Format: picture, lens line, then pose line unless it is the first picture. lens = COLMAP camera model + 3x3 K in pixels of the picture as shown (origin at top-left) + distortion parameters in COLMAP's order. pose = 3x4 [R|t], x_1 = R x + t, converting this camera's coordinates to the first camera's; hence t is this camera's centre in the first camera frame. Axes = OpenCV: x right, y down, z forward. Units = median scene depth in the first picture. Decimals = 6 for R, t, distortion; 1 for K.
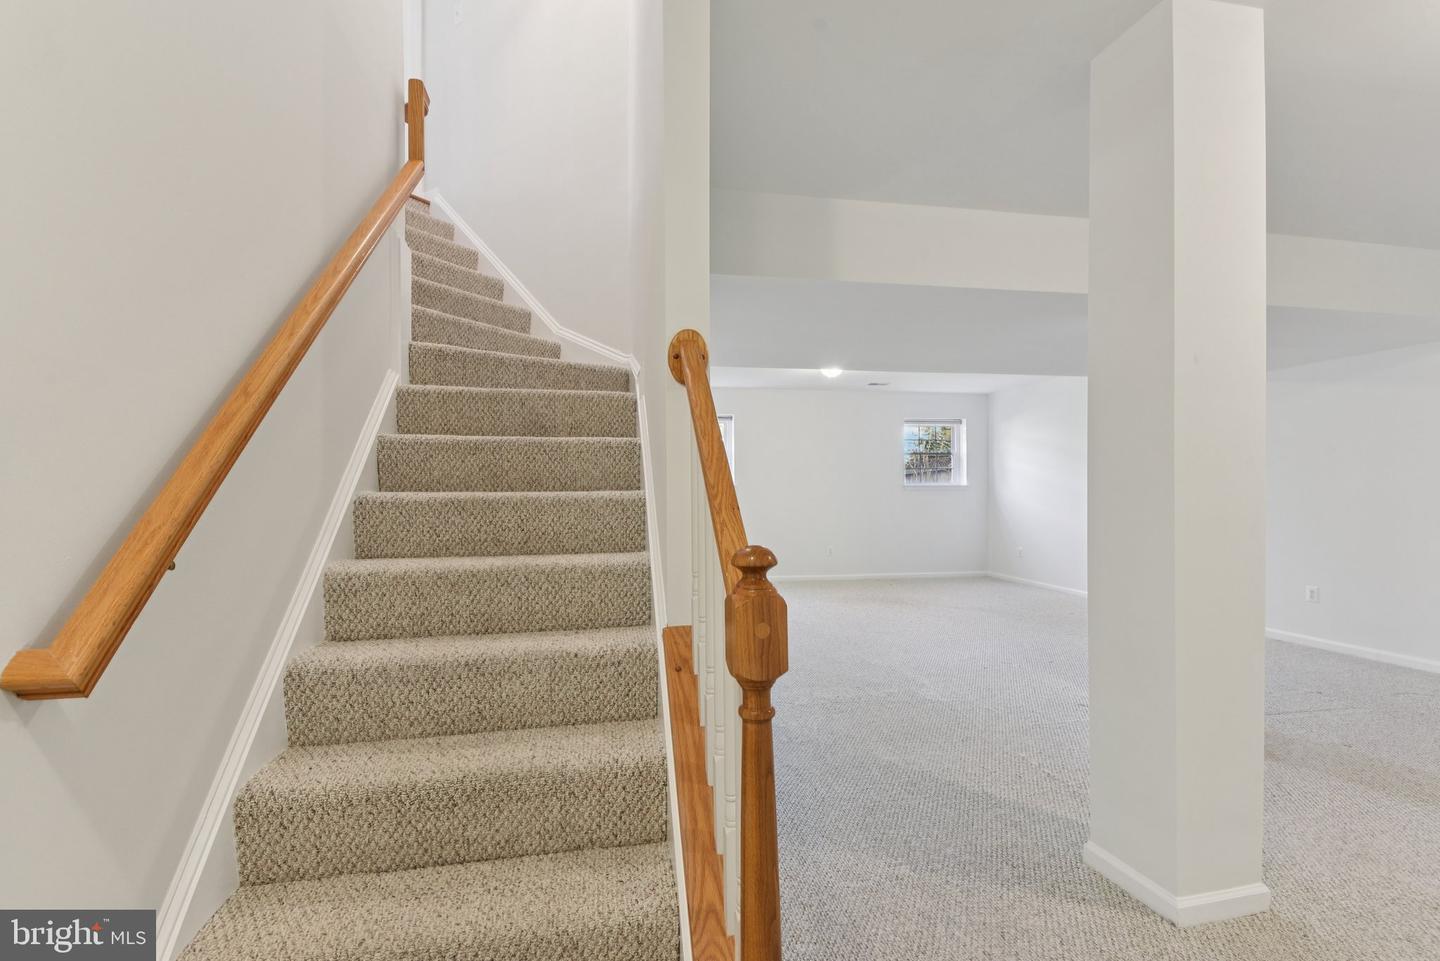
lens RADIAL K [[658.4, 0, 711.6], [0, 658.4, 472.6], [0, 0, 1]] dist [0.047846, -0.033688]
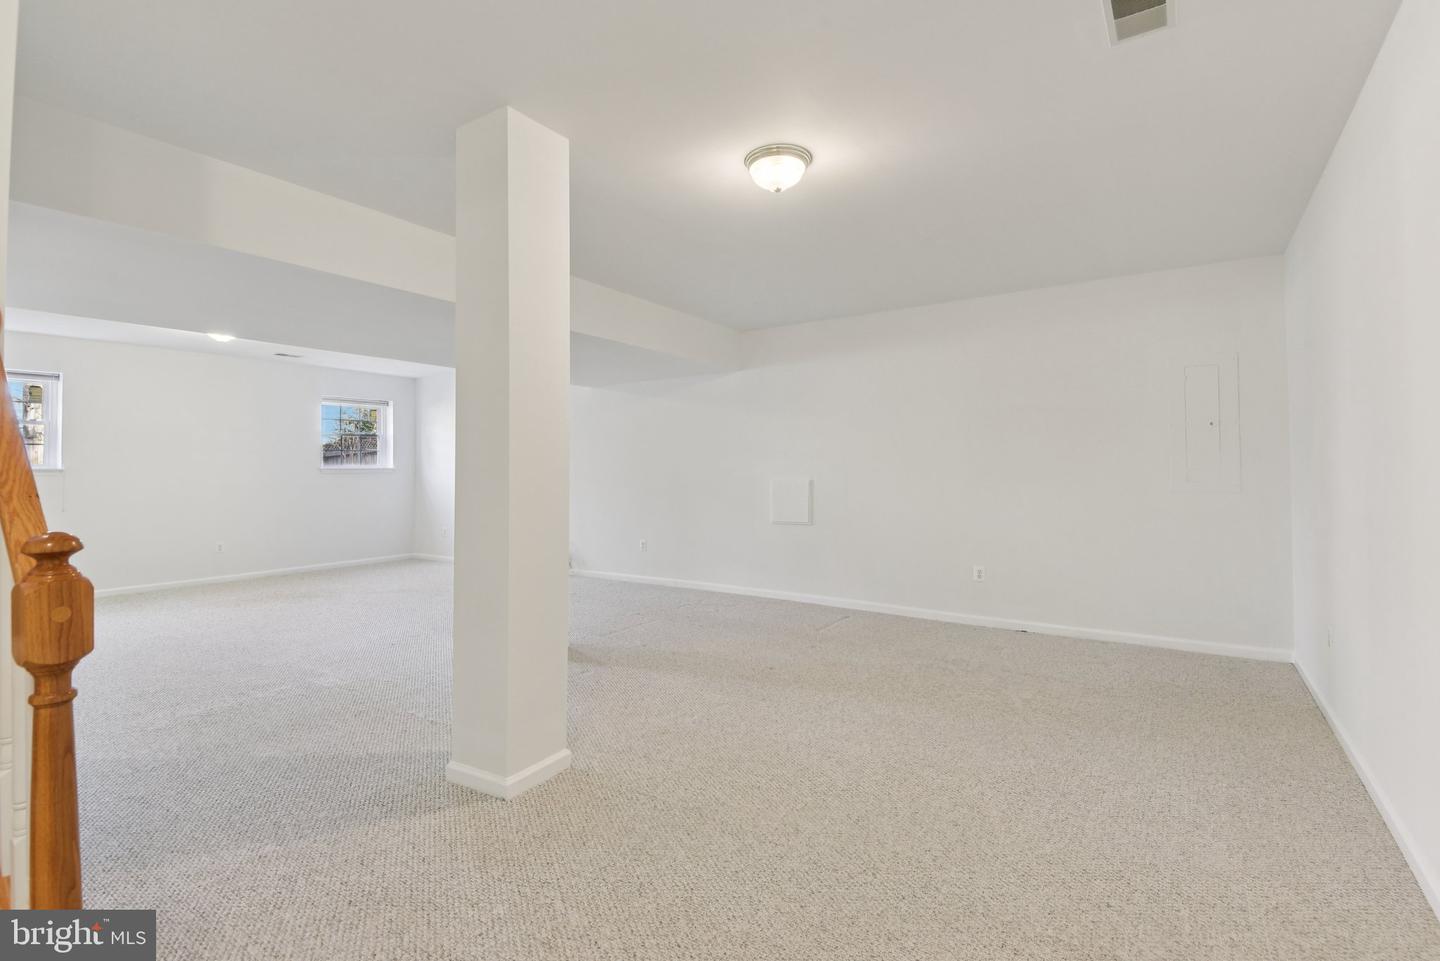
lens RADIAL K [[670.4, 0, 715.7], [0, 670.4, 445.3], [0, 0, 1]] dist [0.047591, -0.027146]
pose [[0.701954, 0.016890, 0.712022, 0.015268], [-0.006933, 0.999833, -0.016882, -0.005309], [-0.712189, 0.006914, 0.701954, -0.238517]]
